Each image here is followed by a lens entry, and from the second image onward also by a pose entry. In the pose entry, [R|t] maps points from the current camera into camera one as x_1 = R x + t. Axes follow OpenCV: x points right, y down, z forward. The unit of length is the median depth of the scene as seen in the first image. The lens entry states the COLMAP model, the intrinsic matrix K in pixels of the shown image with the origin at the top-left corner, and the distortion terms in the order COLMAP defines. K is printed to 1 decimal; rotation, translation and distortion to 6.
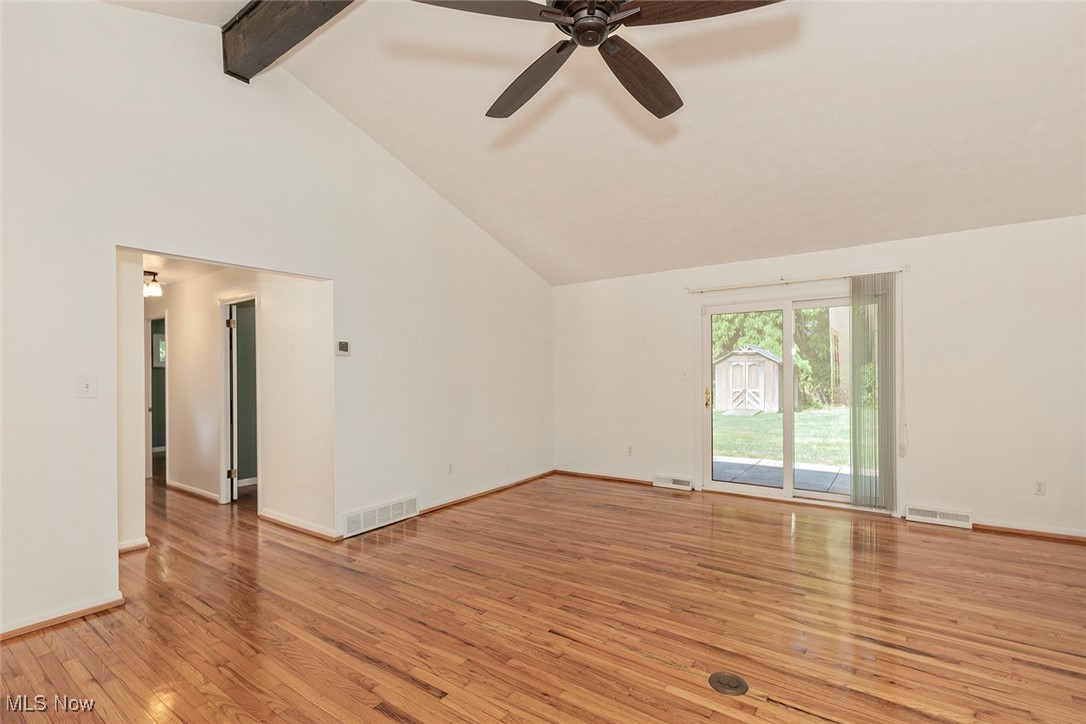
lens RADIAL K [[511.3, 0, 511.3], [0, 511.3, 367.9], [0, 0, 1]] dist [-0.002198, 0.000530]
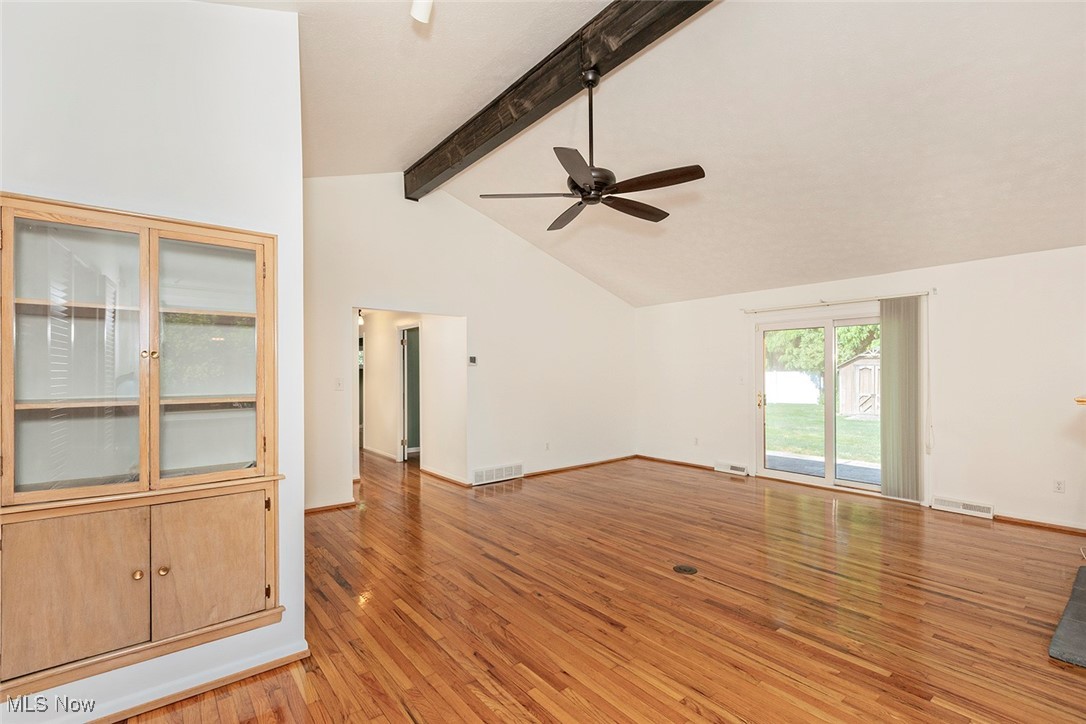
lens RADIAL K [[482.9, 0, 498.0], [0, 482.9, 373.7], [0, 0, 1]] dist [0.007230, -0.001562]
pose [[0.959023, 0.008583, -0.283197, 0.149816], [-0.005207, 0.999906, 0.012674, -0.018228], [0.283280, -0.010680, 0.958978, -0.356587]]
